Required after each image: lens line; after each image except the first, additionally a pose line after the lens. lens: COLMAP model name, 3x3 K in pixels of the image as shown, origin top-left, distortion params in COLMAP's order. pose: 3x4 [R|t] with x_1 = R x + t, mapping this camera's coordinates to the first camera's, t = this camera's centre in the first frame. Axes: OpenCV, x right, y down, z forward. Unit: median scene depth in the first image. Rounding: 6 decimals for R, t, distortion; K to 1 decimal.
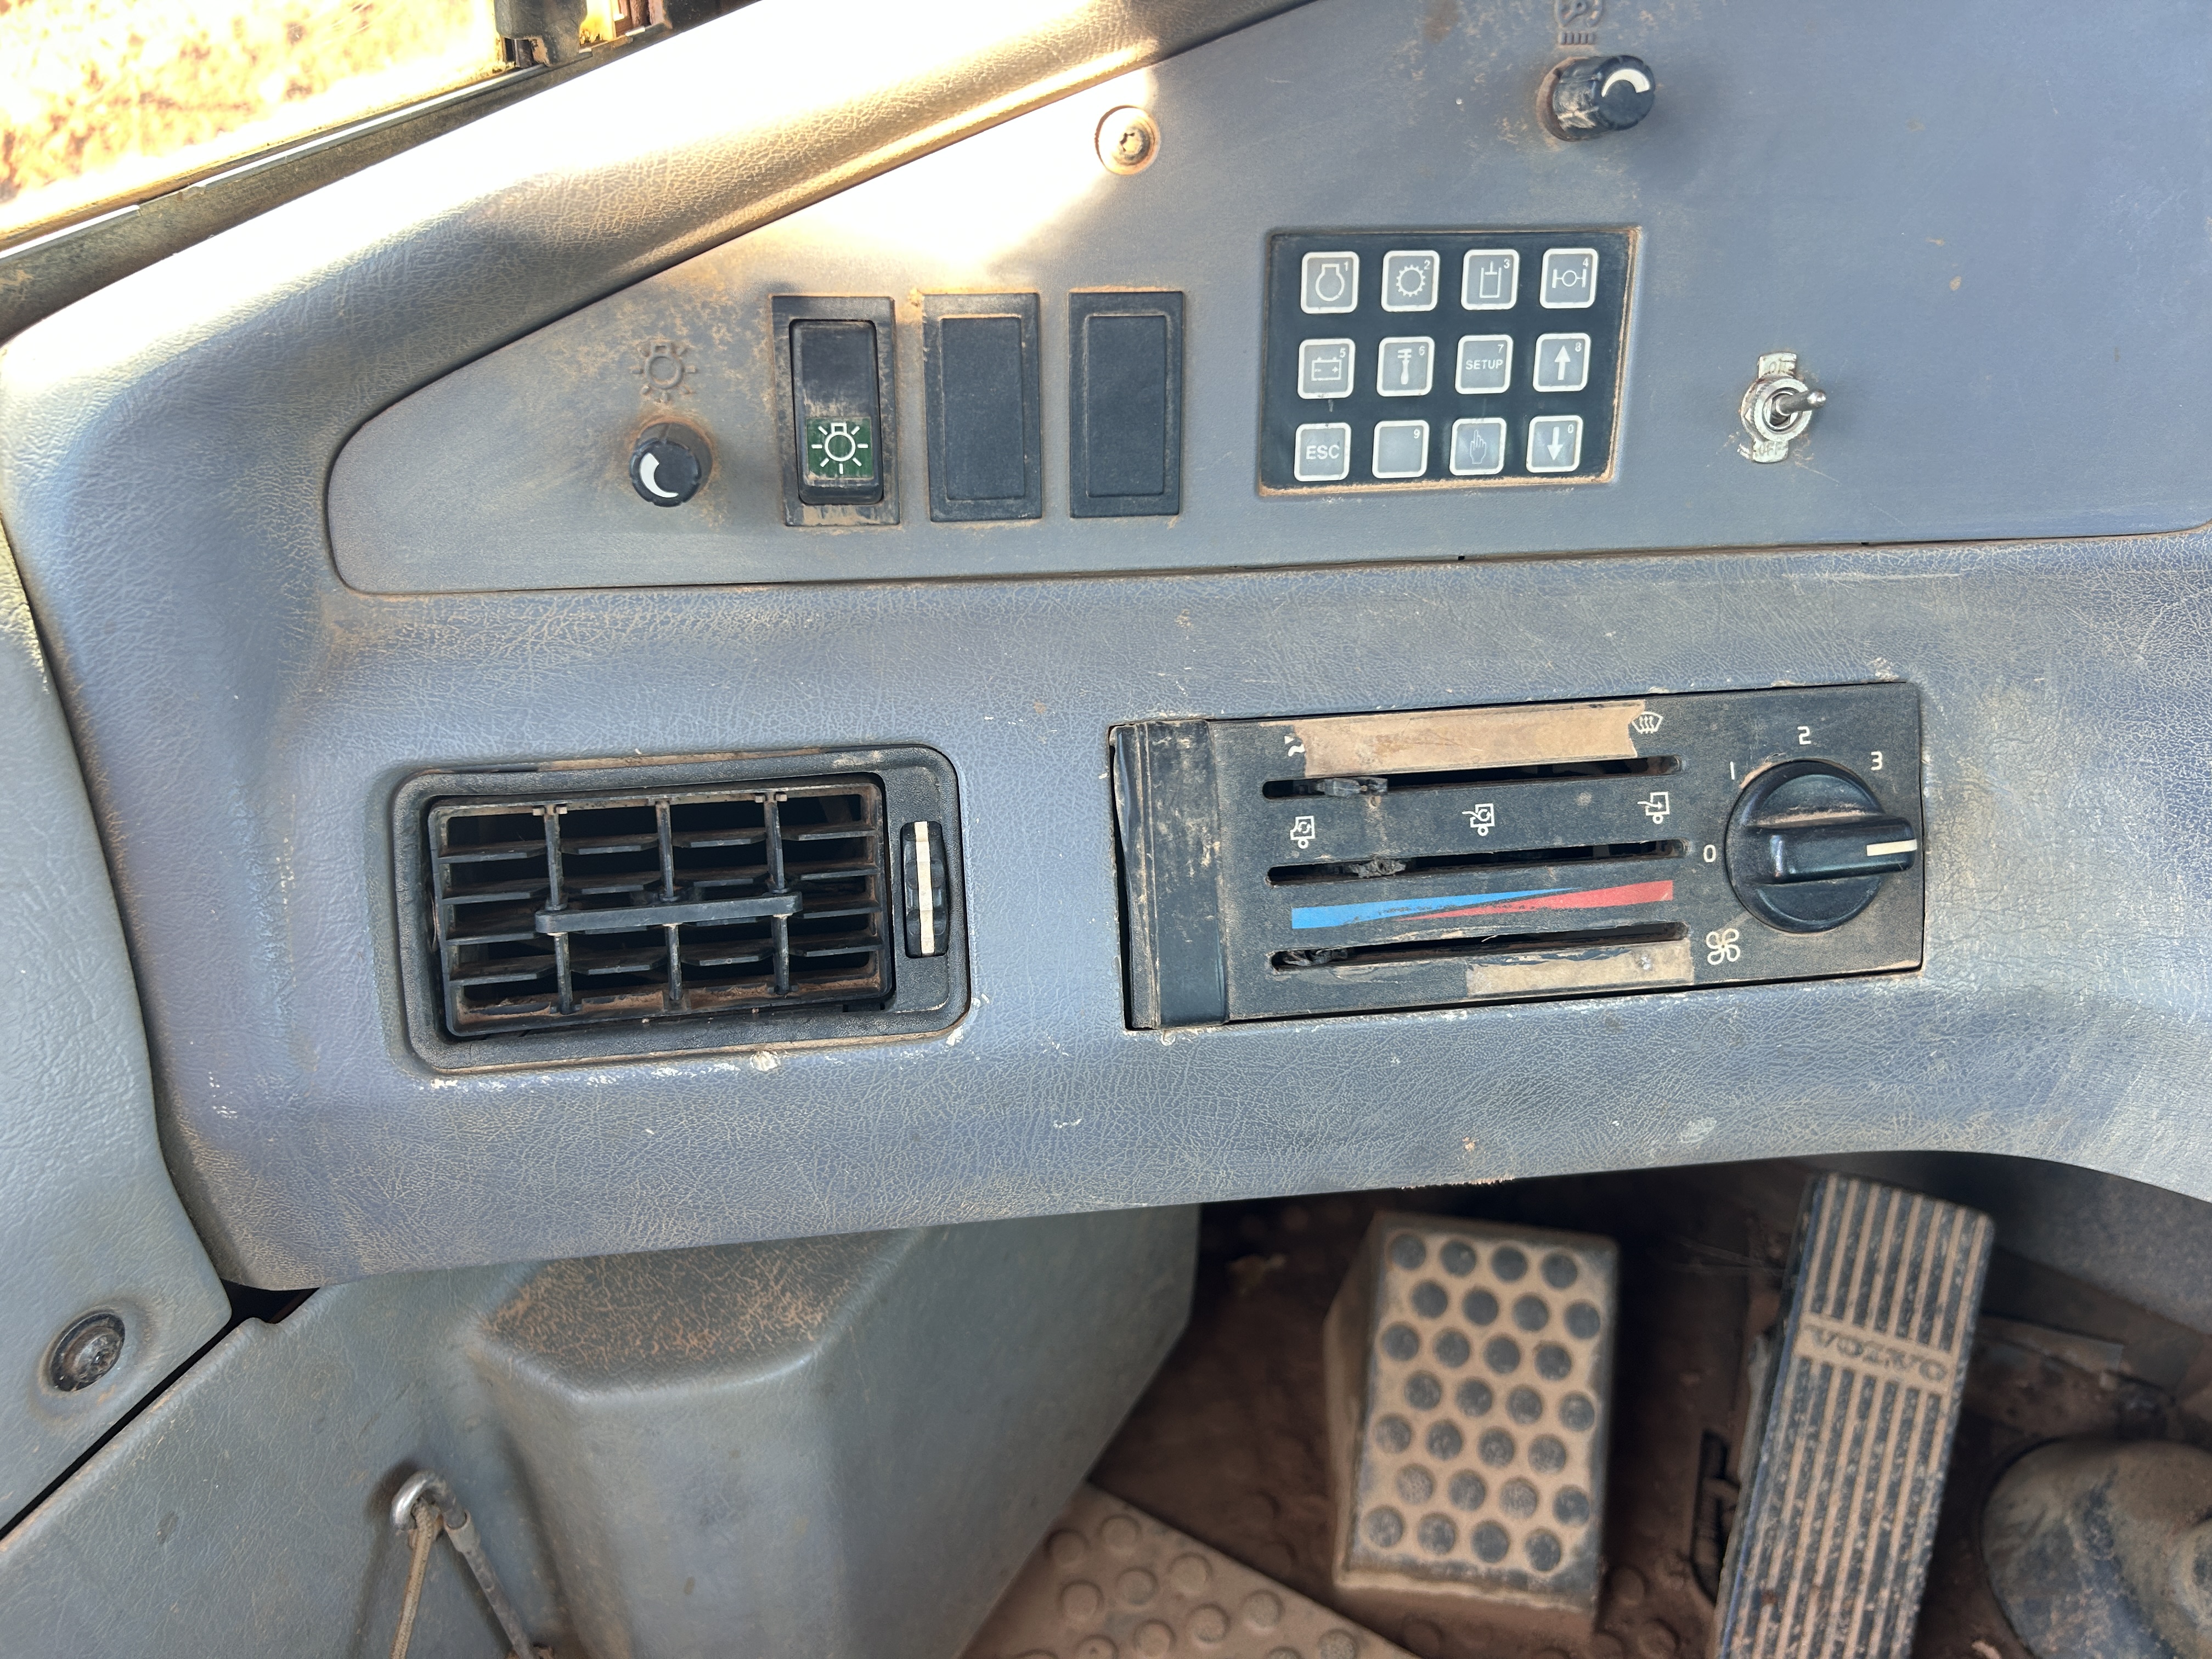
lens RADIAL K [[1646.7, 0, 1111.0], [0, 1646.7, 827.8], [0, 0, 1]] dist [0.047699, -0.060368]
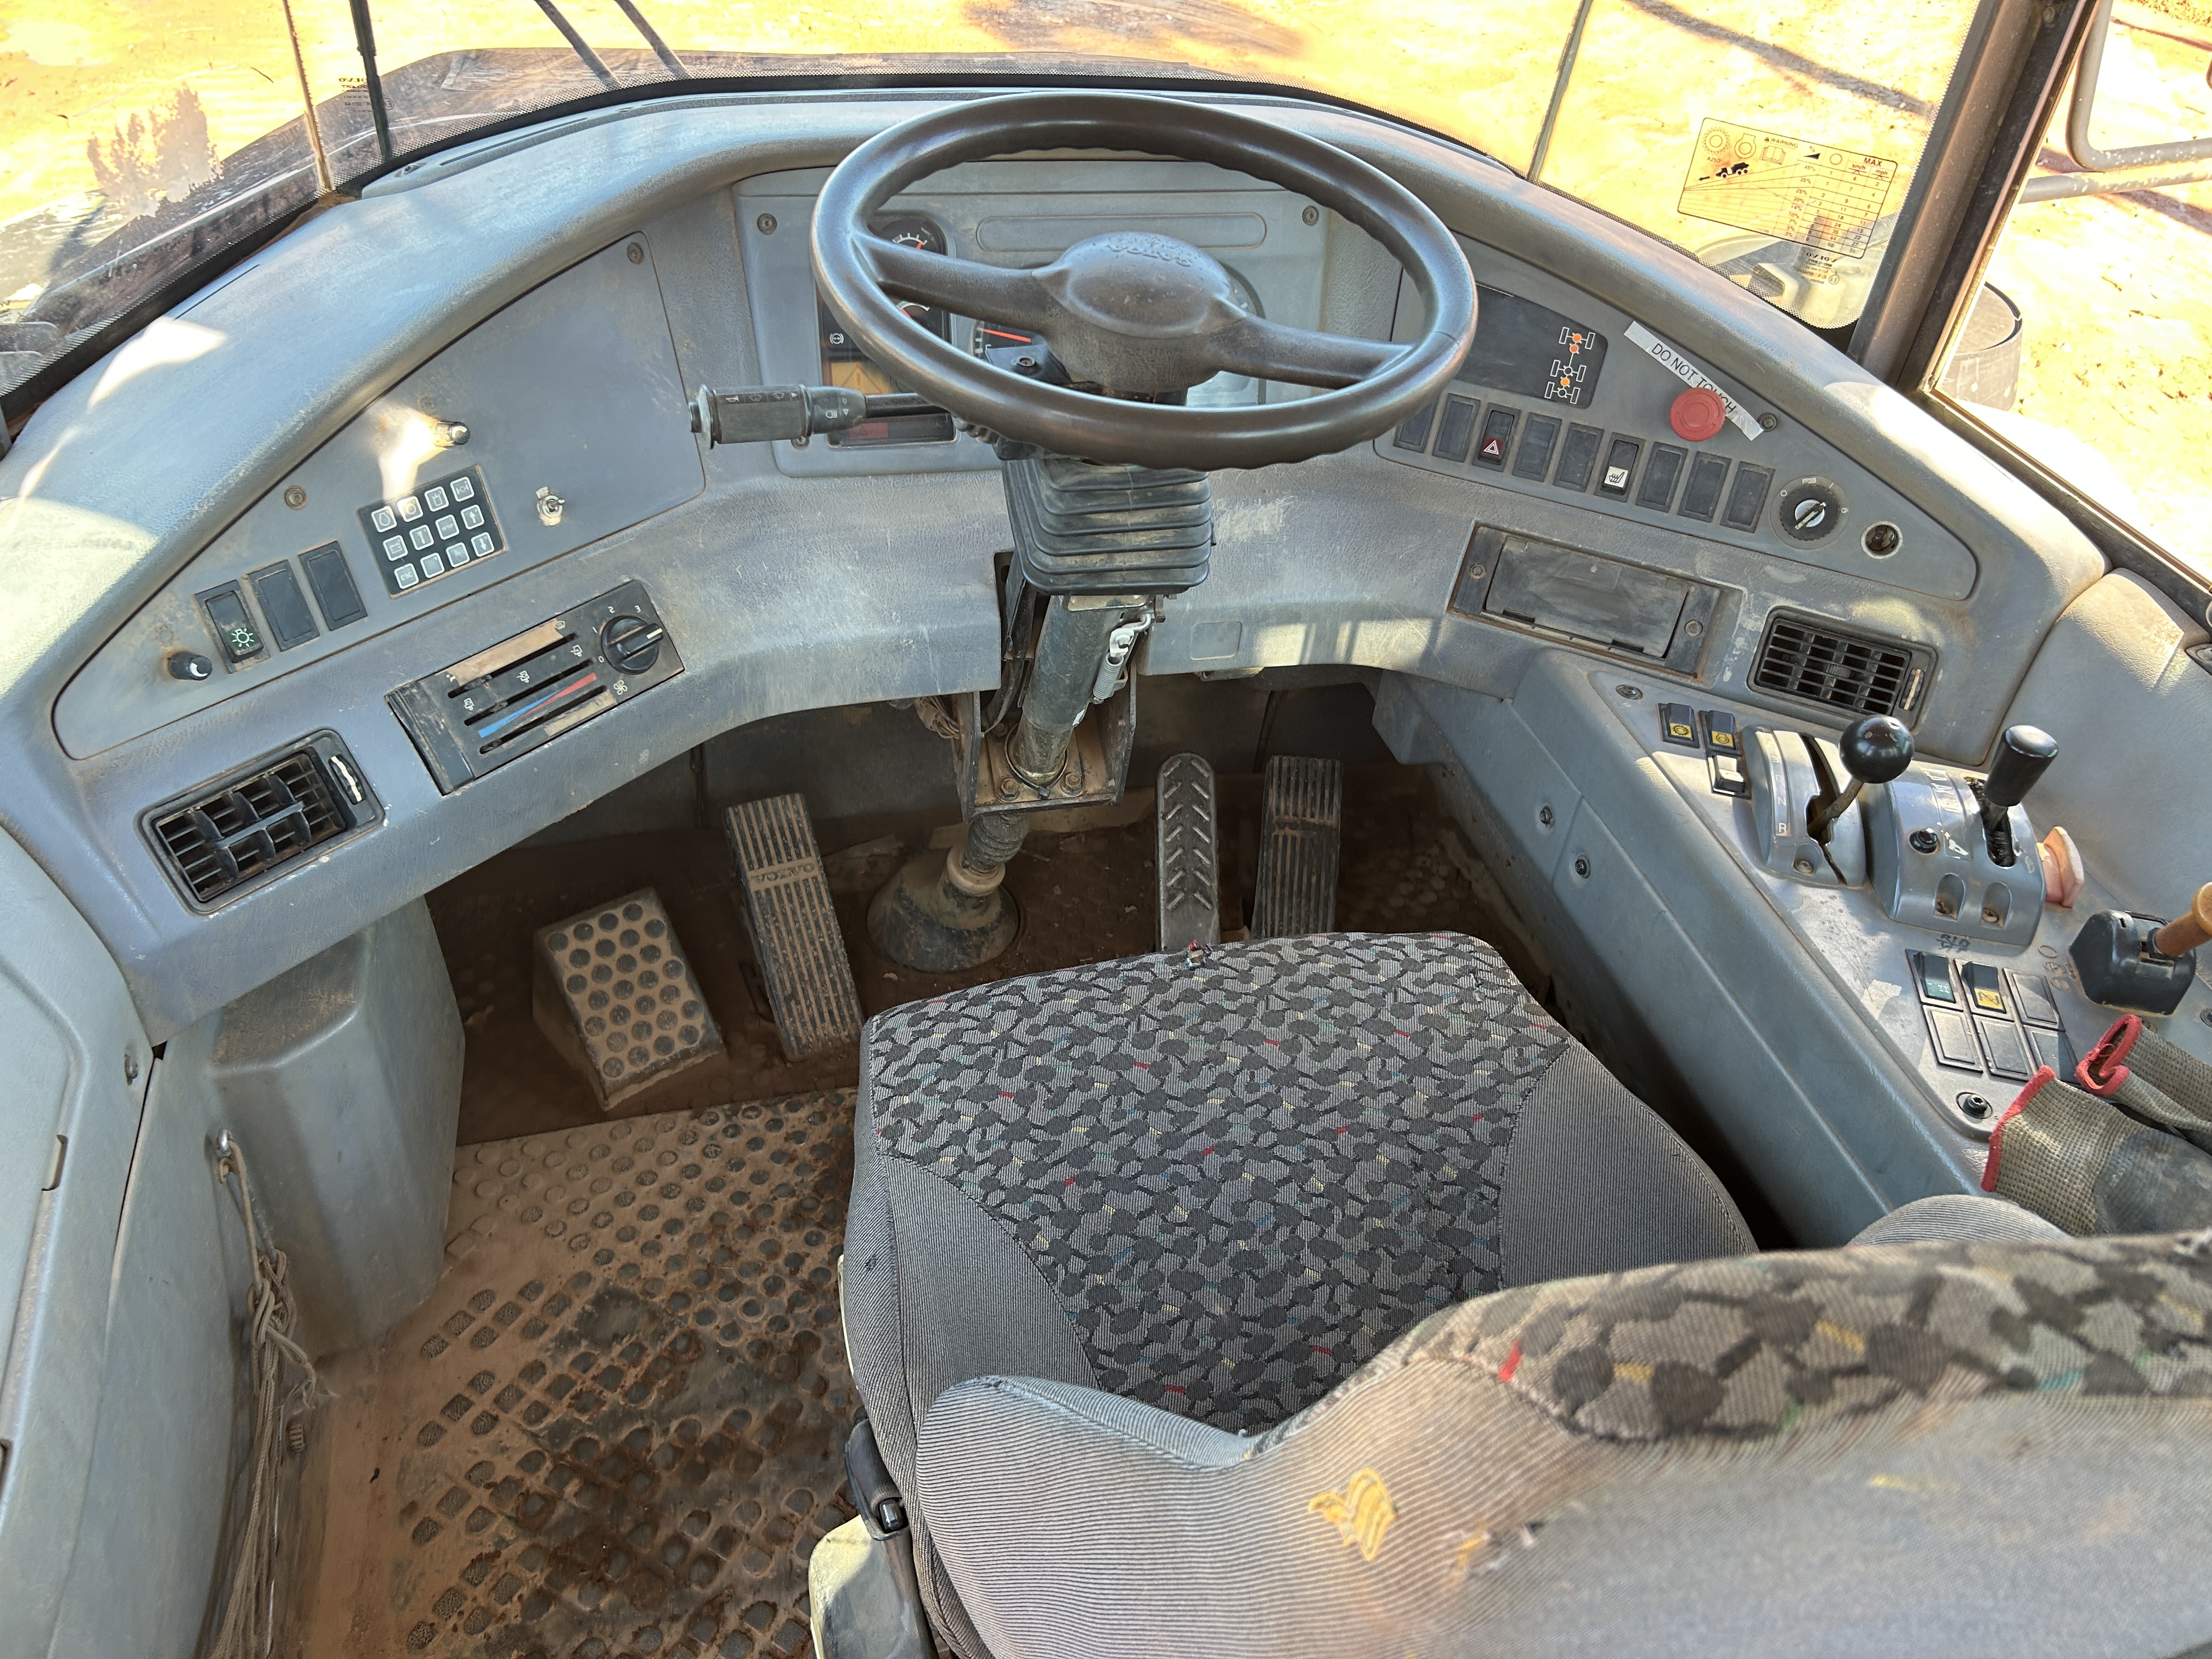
lens RADIAL K [[1646.7, 0, 1105.4], [0, 1646.7, 820.0], [0, 0, 1]] dist [0.047699, -0.060368]
pose [[0.713093, -0.428089, 0.555192, -0.738019], [0.404949, 0.897964, 0.172270, 0.127739], [-0.572289, 0.101980, 0.813686, -1.832678]]
